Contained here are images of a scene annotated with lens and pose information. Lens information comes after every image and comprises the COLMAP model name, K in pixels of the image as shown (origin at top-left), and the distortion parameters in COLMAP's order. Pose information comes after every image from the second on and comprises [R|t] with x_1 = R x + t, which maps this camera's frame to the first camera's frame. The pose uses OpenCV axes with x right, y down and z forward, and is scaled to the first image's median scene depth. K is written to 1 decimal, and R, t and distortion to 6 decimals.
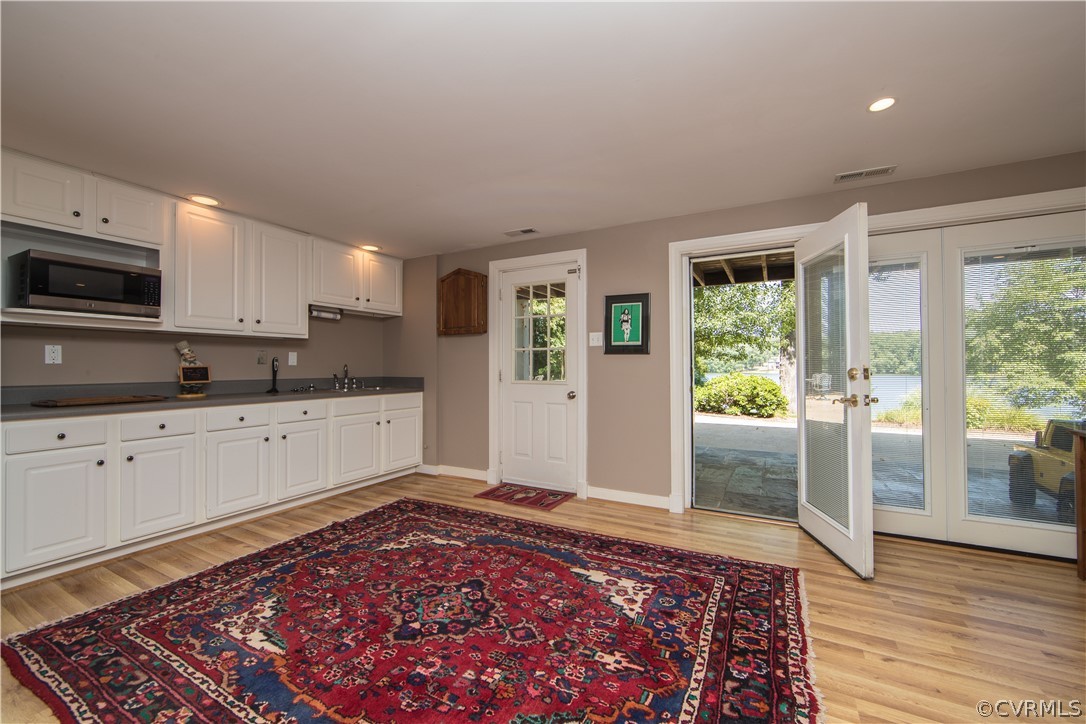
lens RADIAL K [[432.1, 0, 545.9], [0, 432.1, 360.9], [0, 0, 1]] dist [-0.011974, 0.002214]
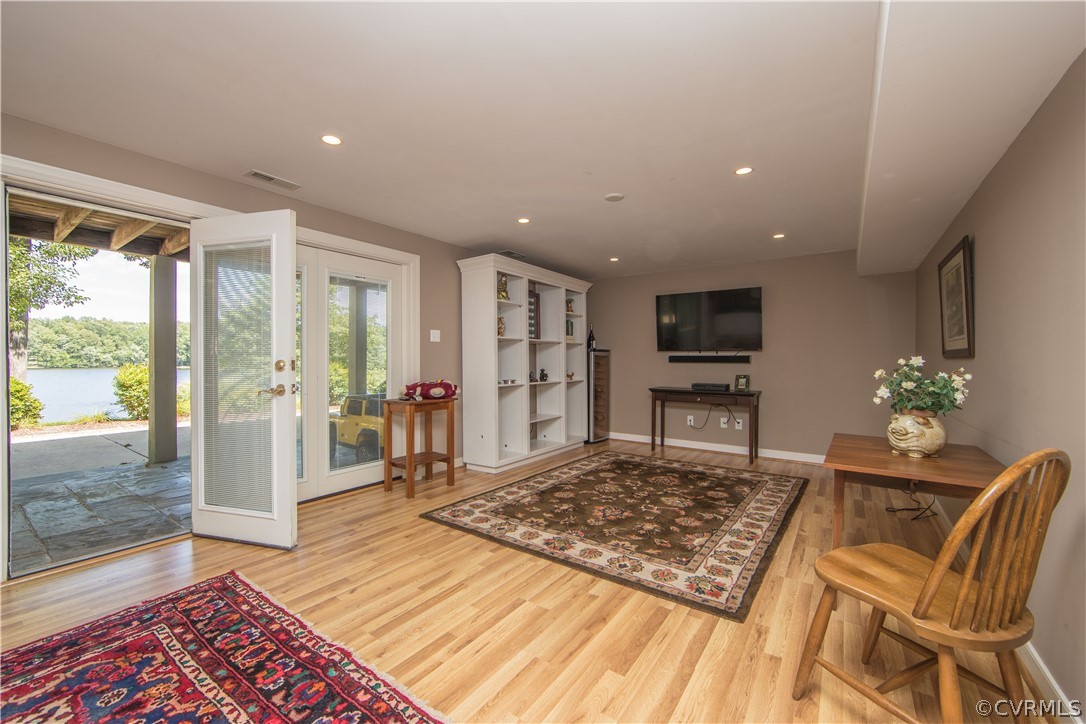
lens RADIAL K [[432.1, 0, 545.9], [0, 432.1, 360.9], [0, 0, 1]] dist [-0.011974, 0.002214]
pose [[0.117023, 0.001605, 0.993128, -0.311537], [-0.017588, 0.999845, 0.000456, 0.007119], [-0.992973, -0.017521, 0.117033, 0.235111]]
